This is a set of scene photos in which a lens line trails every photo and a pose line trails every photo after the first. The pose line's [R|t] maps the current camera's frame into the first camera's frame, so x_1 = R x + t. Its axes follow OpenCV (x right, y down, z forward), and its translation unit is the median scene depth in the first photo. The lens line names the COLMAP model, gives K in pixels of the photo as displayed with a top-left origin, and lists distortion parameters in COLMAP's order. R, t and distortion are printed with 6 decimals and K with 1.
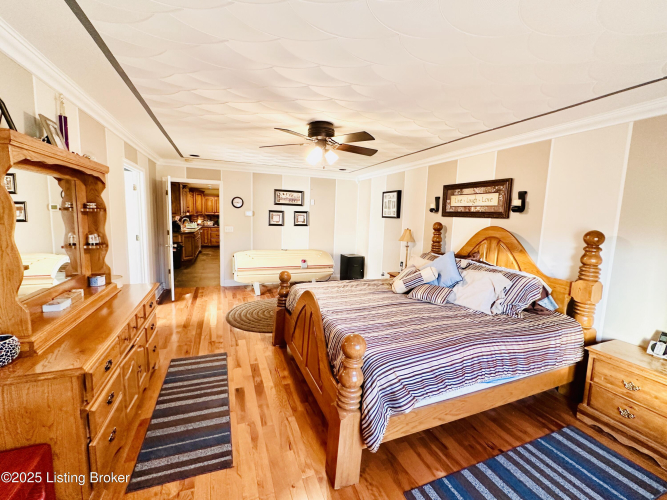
lens RADIAL K [[266.0, 0, 336.7], [0, 266.0, 248.6], [0, 0, 1]] dist [-0.001213, -0.000076]
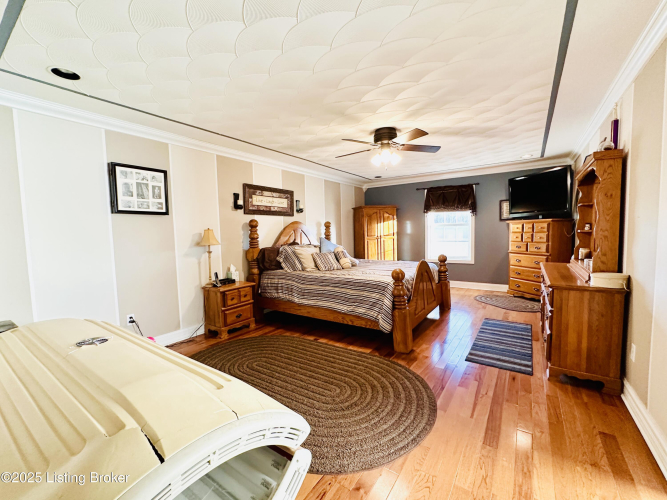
lens RADIAL K [[266.0, 0, 336.7], [0, 266.0, 248.6], [0, 0, 1]] dist [-0.001213, -0.000076]
pose [[-0.513055, -0.075983, 0.854986, -0.707768], [0.117140, 0.980557, 0.157435, -0.119954], [-0.850325, 0.180925, -0.494179, 1.332084]]
